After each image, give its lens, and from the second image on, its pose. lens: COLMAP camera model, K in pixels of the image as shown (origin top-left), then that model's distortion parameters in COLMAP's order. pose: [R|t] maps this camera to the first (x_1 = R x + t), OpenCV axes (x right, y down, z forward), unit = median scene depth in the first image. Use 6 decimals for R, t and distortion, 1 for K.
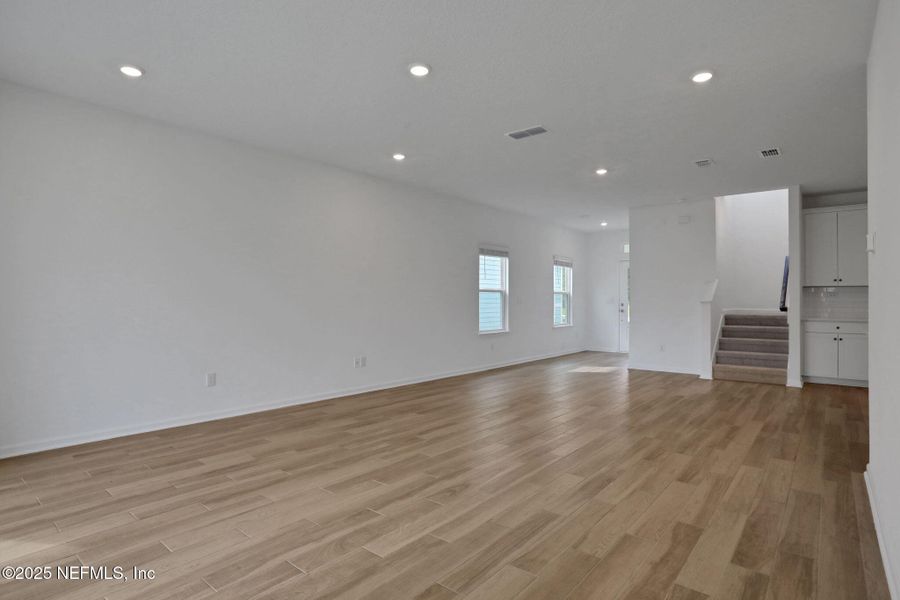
lens RADIAL K [[459.9, 0, 437.3], [0, 459.9, 304.9], [0, 0, 1]] dist [-0.060641, 0.022879]
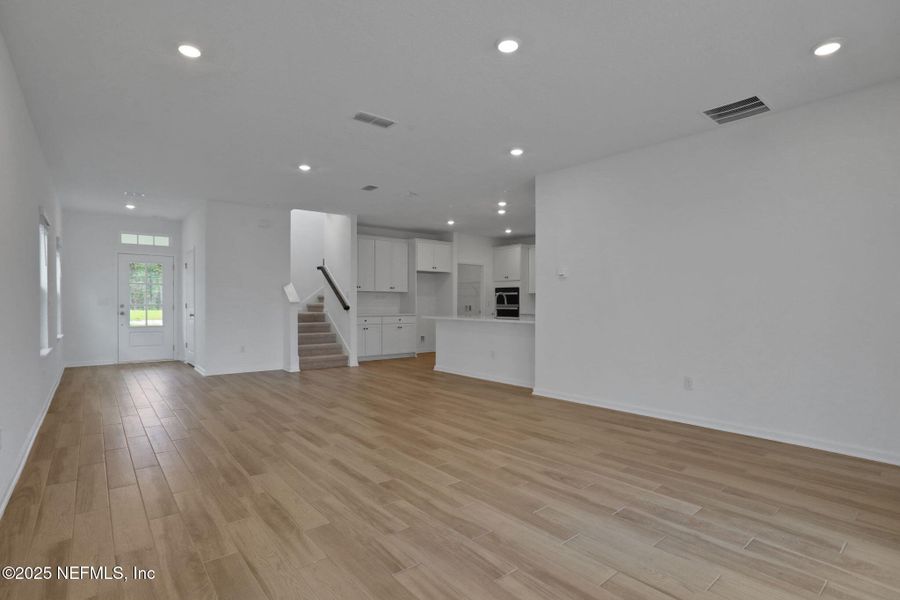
lens RADIAL K [[459.9, 0, 437.3], [0, 459.9, 304.9], [0, 0, 1]] dist [-0.060641, 0.022879]
pose [[0.182533, -0.003364, 0.983194, -0.964508], [0.005991, 0.999979, 0.002310, -0.002515], [-0.983181, 0.005469, 0.182550, 0.984370]]
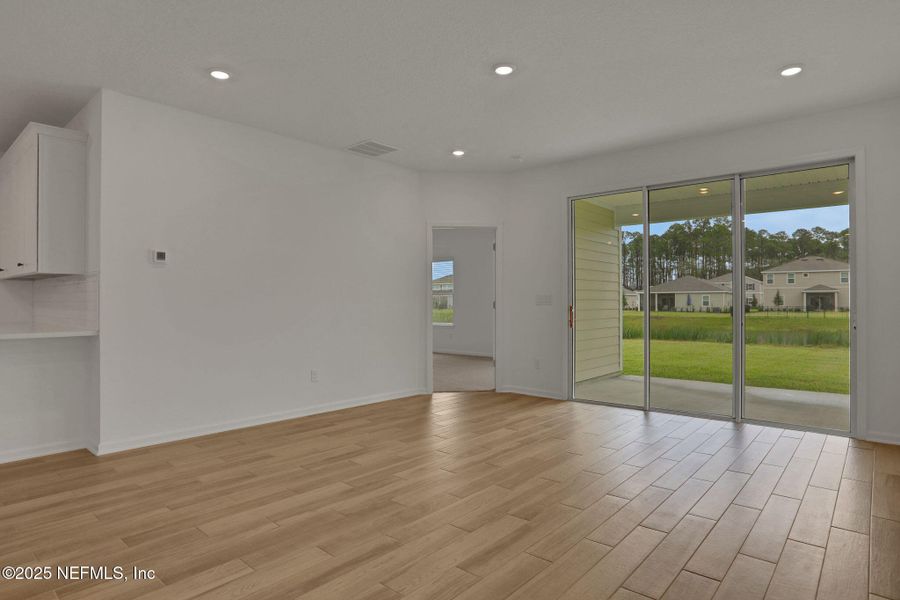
lens RADIAL K [[512.7, 0, 455.3], [0, 512.7, 299.4], [0, 0, 1]] dist [-0.048344, 0.034396]
pose [[-0.999994, 0.001605, -0.002994, 0.069361], [0.001581, 0.999967, 0.008001, -0.017988], [0.003006, 0.007996, -0.999964, 2.149710]]
